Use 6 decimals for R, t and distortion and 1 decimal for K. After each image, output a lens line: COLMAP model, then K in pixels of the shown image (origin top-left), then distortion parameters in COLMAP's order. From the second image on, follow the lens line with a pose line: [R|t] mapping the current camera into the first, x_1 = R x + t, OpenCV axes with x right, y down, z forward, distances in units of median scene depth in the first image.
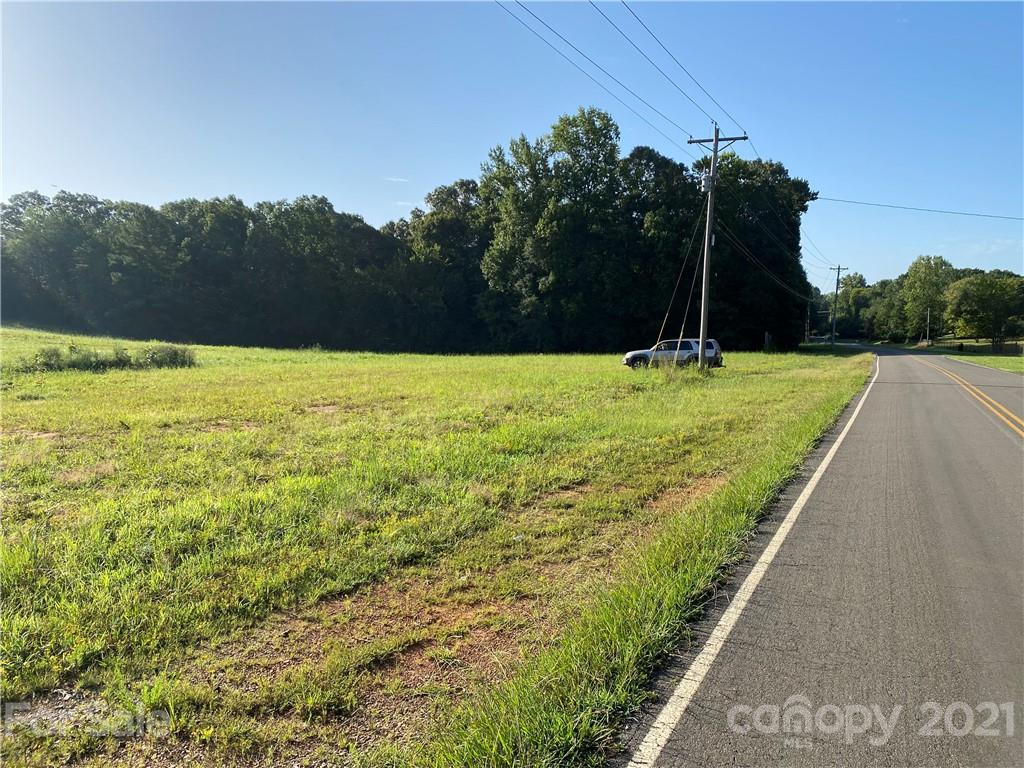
lens RADIAL K [[782.4, 0, 511.7], [0, 782.4, 384.4], [0, 0, 1]] dist [0.005710, -0.006131]
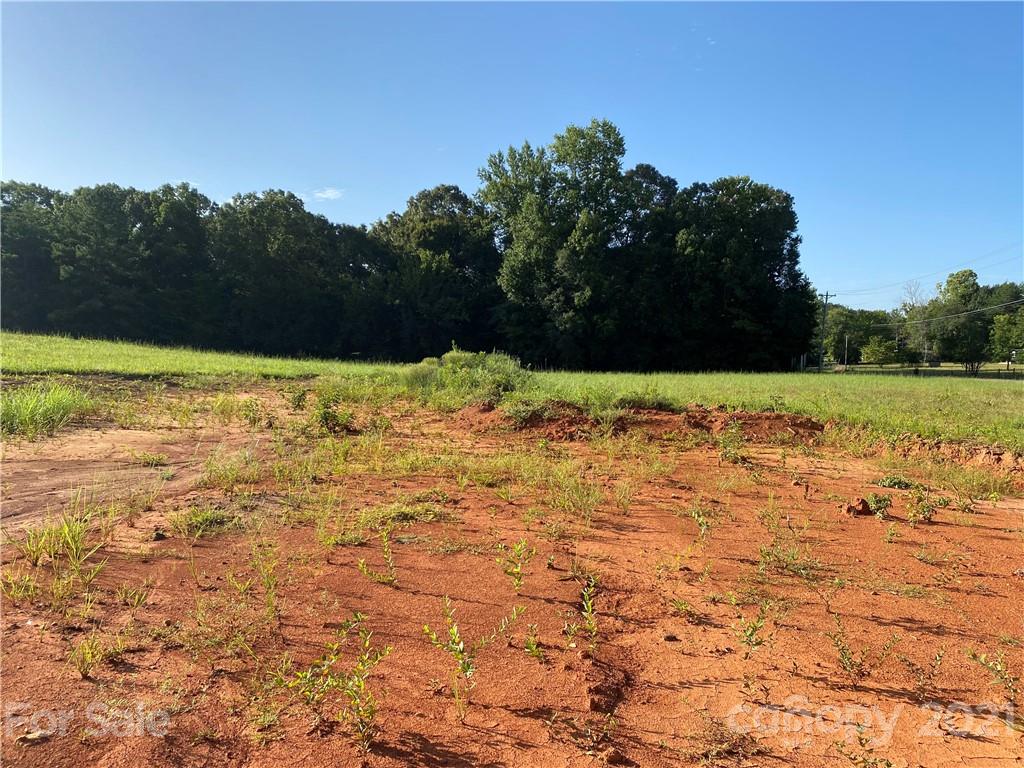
lens RADIAL K [[782.4, 0, 510.2], [0, 782.4, 387.9], [0, 0, 1]] dist [0.005710, -0.006131]
pose [[0.967362, 0.007619, 0.253283, -0.251992], [-0.001996, 0.999746, -0.022450, 0.000655], [-0.253389, 0.021212, 0.967132, 0.096390]]
